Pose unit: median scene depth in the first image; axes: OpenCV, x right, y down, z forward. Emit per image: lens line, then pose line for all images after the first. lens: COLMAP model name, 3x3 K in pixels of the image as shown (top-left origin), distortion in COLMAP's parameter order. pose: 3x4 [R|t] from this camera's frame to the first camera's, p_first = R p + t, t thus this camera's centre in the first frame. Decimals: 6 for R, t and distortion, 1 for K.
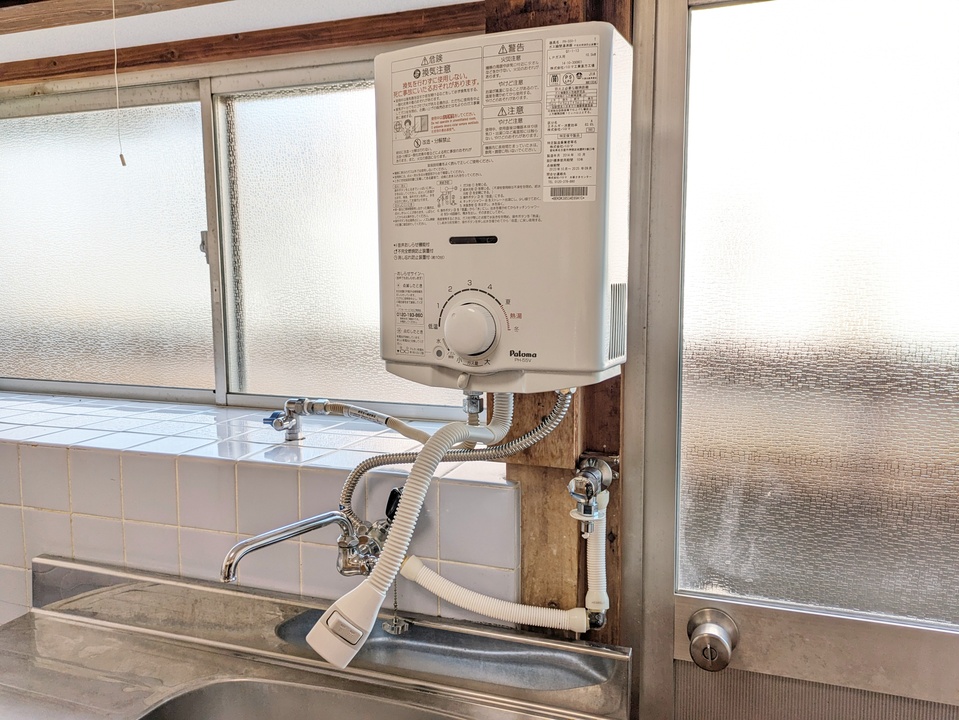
lens RADIAL K [[763.1, 0, 478.1], [0, 763.1, 360.8], [0, 0, 1]] dist [0.013688, 0.002740]
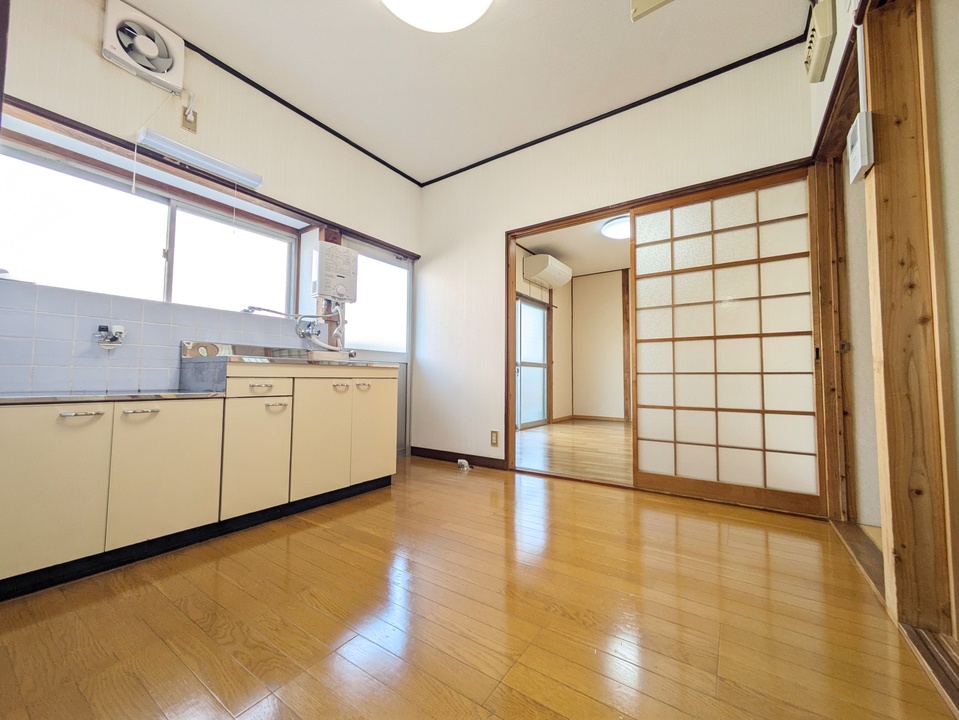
lens RADIAL K [[378.5, 0, 483.5], [0, 378.5, 359.5], [0, 0, 1]] dist [0.001836, -0.000263]
pose [[0.240790, 0.054677, 0.969036, -2.263301], [0.098666, 0.991861, -0.080482, 0.738226], [-0.965549, 0.114990, 0.233435, -0.644758]]
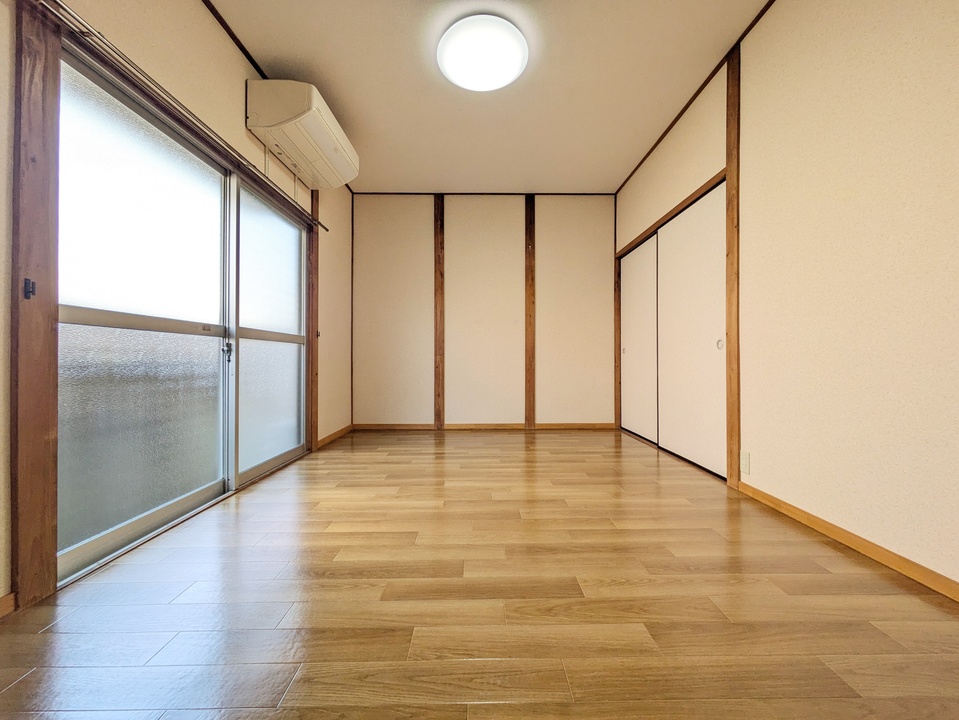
lens RADIAL K [[378.5, 0, 483.5], [0, 378.5, 359.5], [0, 0, 1]] dist [0.001836, -0.000263]
pose [[-0.355260, 0.002985, 0.934763, 0.319528], [0.099189, 0.994470, 0.034521, 0.650187], [-0.929490, 0.104982, -0.353591, -0.447137]]
